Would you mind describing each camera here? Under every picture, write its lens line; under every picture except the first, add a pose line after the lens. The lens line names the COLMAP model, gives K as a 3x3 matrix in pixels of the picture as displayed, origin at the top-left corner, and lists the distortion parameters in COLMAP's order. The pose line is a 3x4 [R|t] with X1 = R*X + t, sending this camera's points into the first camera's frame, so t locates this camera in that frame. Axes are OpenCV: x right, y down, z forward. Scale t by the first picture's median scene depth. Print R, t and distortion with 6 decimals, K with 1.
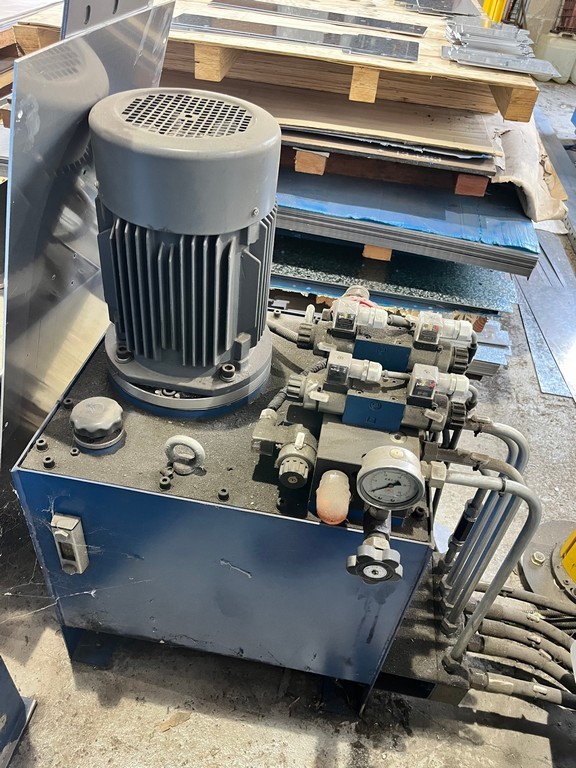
lens RADIAL K [[583.6, 0, 291.8], [0, 583.6, 381.7], [0, 0, 1]] dist [0.050429, -0.081434]
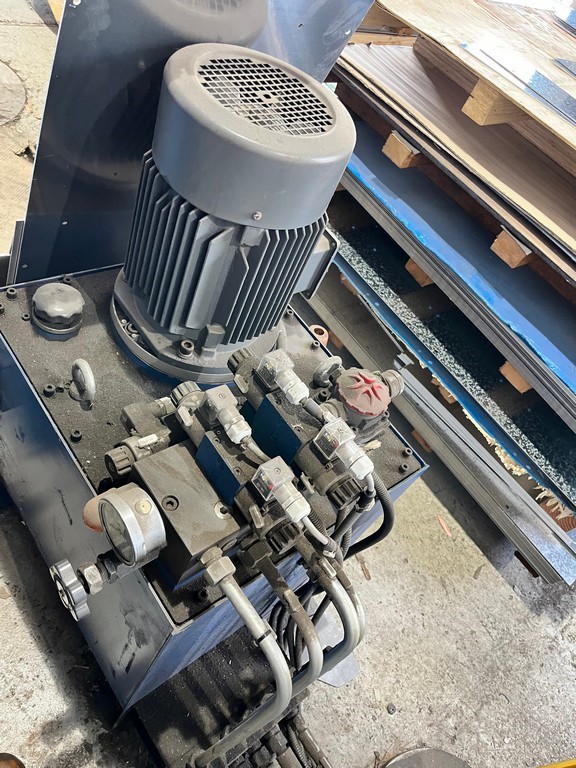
lens RADIAL K [[583.6, 0, 290.0], [0, 583.6, 381.0], [0, 0, 1]] dist [0.050429, -0.081434]
pose [[0.719309, 0.611979, -0.328749, 0.365624], [-0.619154, 0.779367, 0.096101, -0.174744], [0.315028, 0.134420, 0.939515, 0.156525]]
